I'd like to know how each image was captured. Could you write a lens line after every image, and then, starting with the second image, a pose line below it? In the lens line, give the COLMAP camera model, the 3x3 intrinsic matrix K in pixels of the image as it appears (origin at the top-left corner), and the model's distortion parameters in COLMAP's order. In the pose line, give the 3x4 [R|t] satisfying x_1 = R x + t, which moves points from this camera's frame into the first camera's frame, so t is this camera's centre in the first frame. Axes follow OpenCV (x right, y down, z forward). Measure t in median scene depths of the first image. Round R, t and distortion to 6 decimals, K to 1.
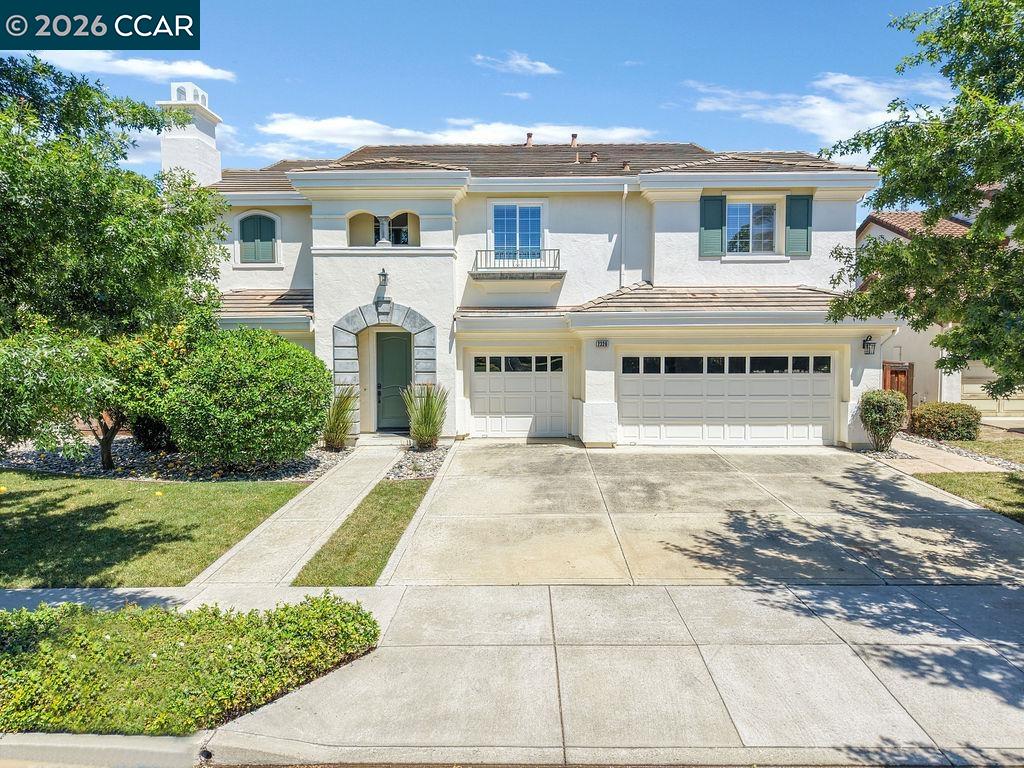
lens RADIAL K [[684.3, 0, 512.0], [0, 684.3, 384.0], [0, 0, 1]] dist [0.034510, -0.033800]
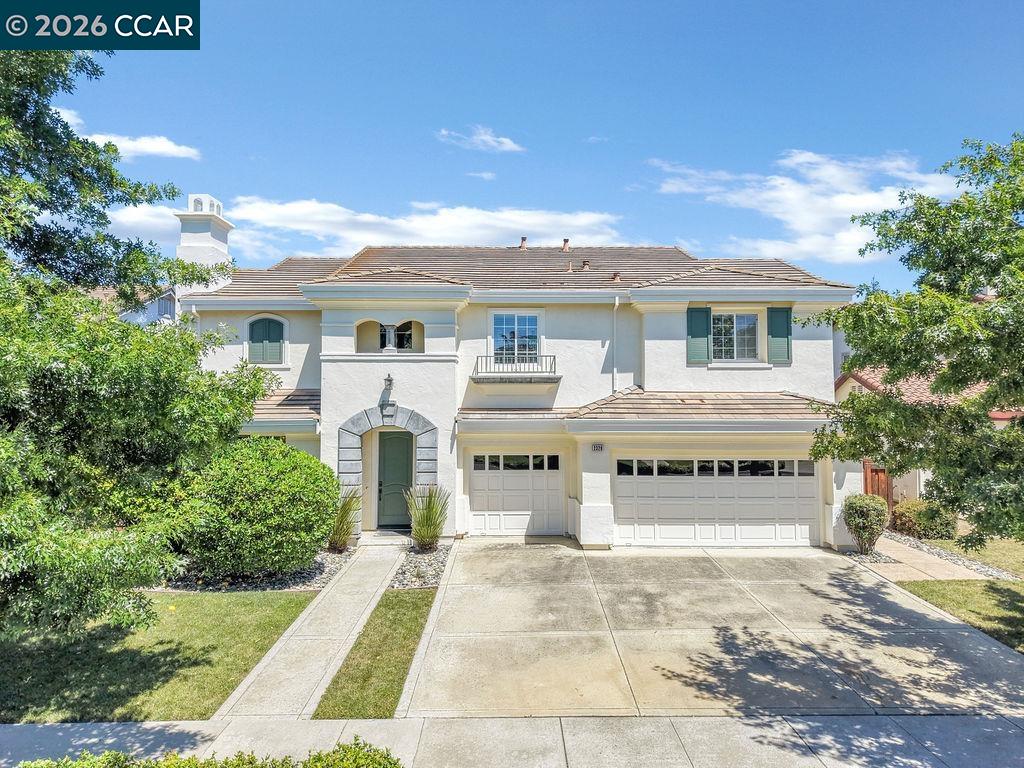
lens RADIAL K [[684.3, 0, 512.0], [0, 684.3, 384.0], [0, 0, 1]] dist [0.034510, -0.033800]
pose [[0.999738, 0.004124, 0.022523, -0.024263], [-0.002098, 0.996008, -0.089241, -0.064762], [-0.022801, 0.089170, 0.995755, -0.050521]]
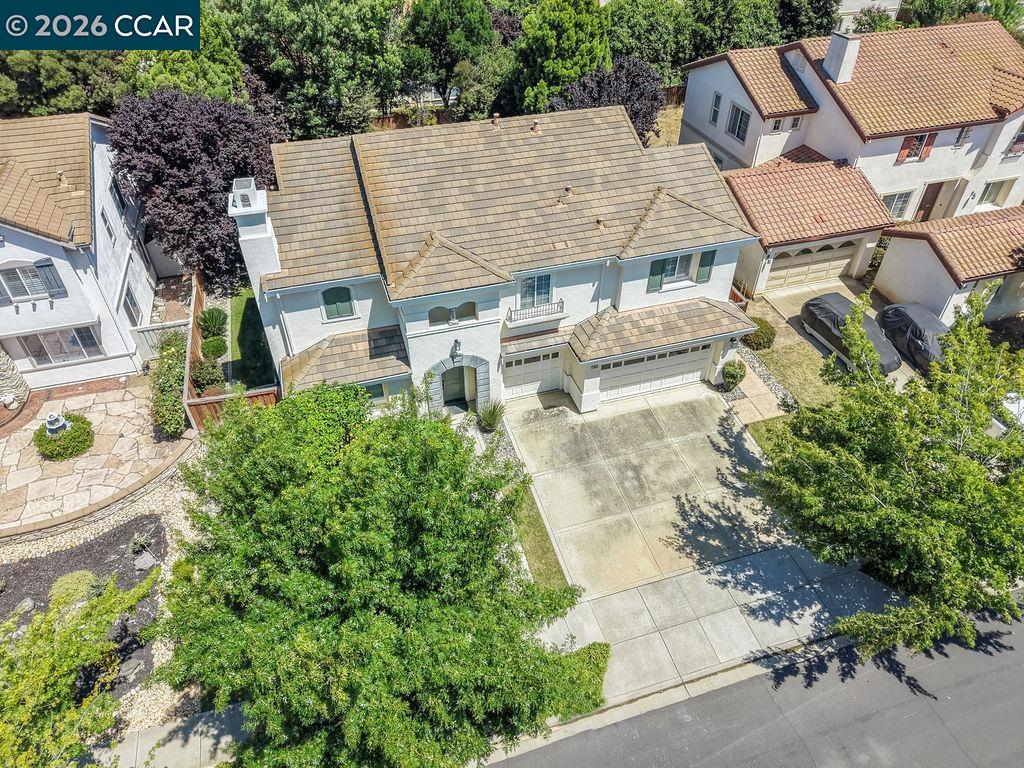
lens RADIAL K [[678.8, 0, 516.4], [0, 678.8, 385.2], [0, 0, 1]] dist [0.013788, -0.002892]
pose [[0.948678, -0.203004, 0.242488, -0.480570], [0.012014, 0.789354, 0.613821, -1.080898], [-0.316017, -0.579405, 0.751281, -0.225275]]
